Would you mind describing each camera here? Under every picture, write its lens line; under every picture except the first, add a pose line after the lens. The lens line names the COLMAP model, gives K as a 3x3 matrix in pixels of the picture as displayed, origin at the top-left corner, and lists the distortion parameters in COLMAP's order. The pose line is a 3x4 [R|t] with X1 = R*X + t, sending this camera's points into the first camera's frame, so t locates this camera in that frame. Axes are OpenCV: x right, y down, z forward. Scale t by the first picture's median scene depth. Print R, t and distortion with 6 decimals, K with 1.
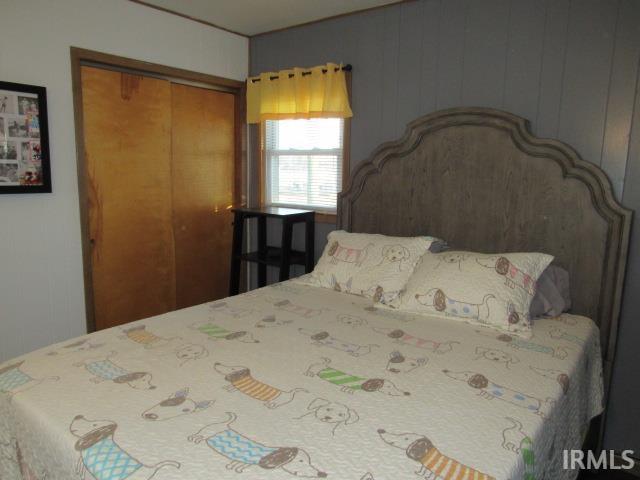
lens RADIAL K [[459.0, 0, 318.1], [0, 459.0, 241.6], [0, 0, 1]] dist [-0.027799, 0.003586]
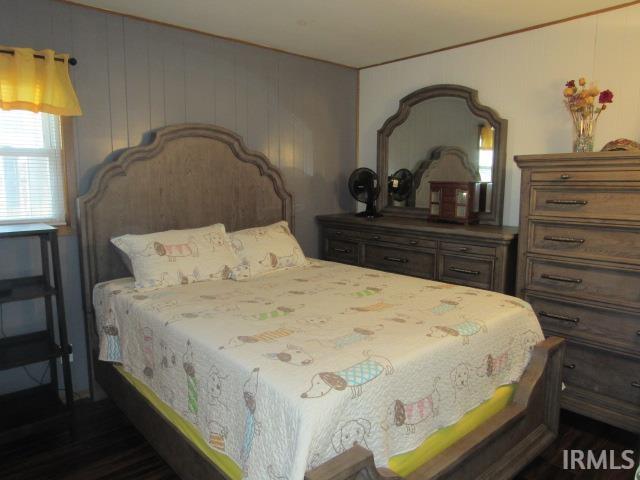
lens RADIAL K [[459.0, 0, 318.1], [0, 459.0, 241.6], [0, 0, 1]] dist [-0.027799, 0.003586]
pose [[0.167104, -0.155340, 0.973625, -0.959575], [0.155955, 0.979242, 0.129470, -0.083288], [-0.973527, 0.130207, 0.187862, 0.485617]]
